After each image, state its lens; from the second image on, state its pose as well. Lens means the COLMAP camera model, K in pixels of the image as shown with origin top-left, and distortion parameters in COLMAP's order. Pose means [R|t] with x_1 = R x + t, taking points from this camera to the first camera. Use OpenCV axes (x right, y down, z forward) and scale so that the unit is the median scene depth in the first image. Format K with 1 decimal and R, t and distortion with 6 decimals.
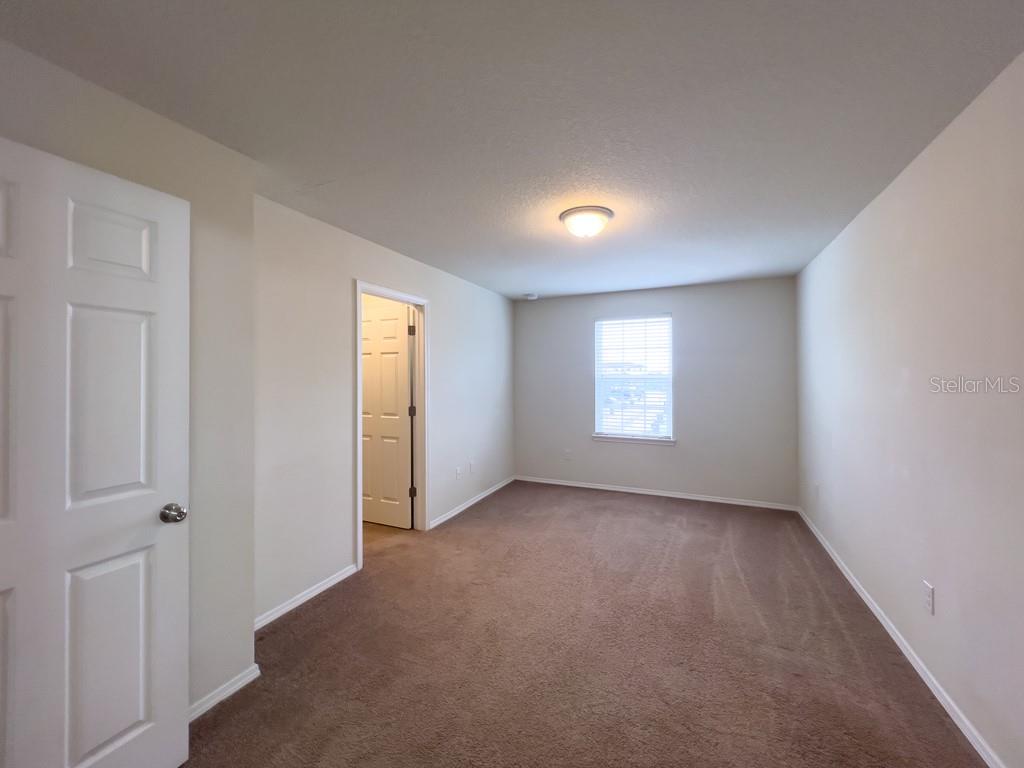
lens RADIAL K [[414.8, 0, 509.6], [0, 414.8, 378.3], [0, 0, 1]] dist [0.001245, 0.000045]
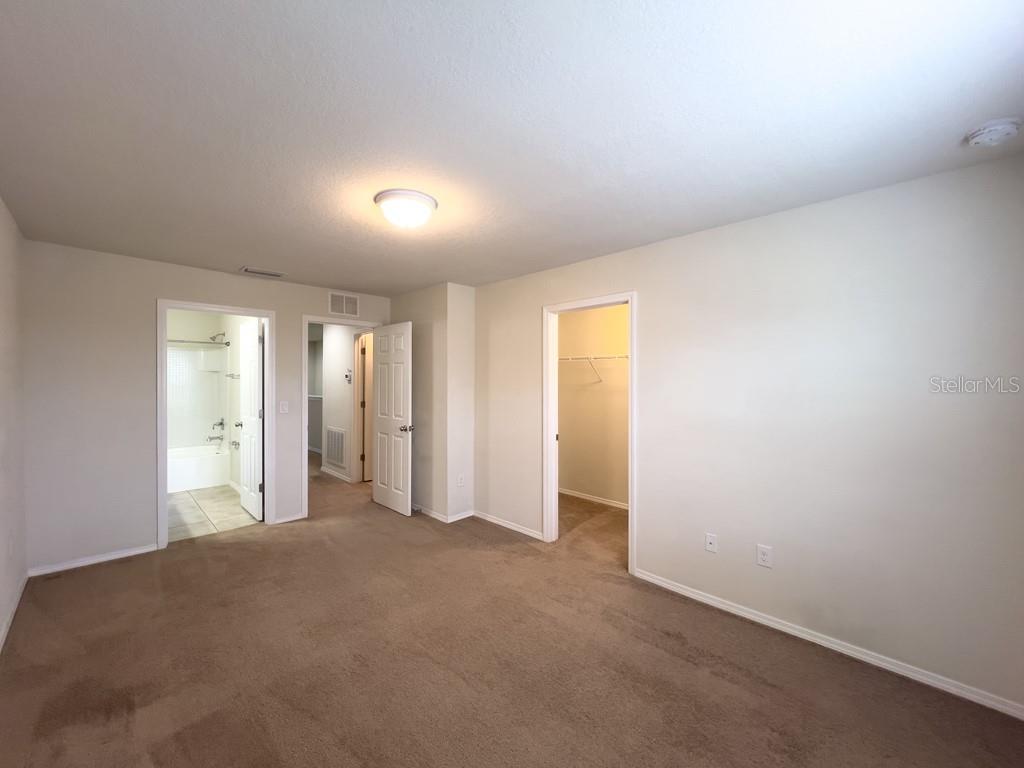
lens RADIAL K [[414.8, 0, 509.6], [0, 414.8, 378.3], [0, 0, 1]] dist [0.001245, 0.000045]
pose [[-0.366896, 0.005258, -0.930247, 1.743210], [-0.004311, 0.999964, 0.007352, -0.063692], [0.930252, 0.006708, -0.366860, 2.891929]]
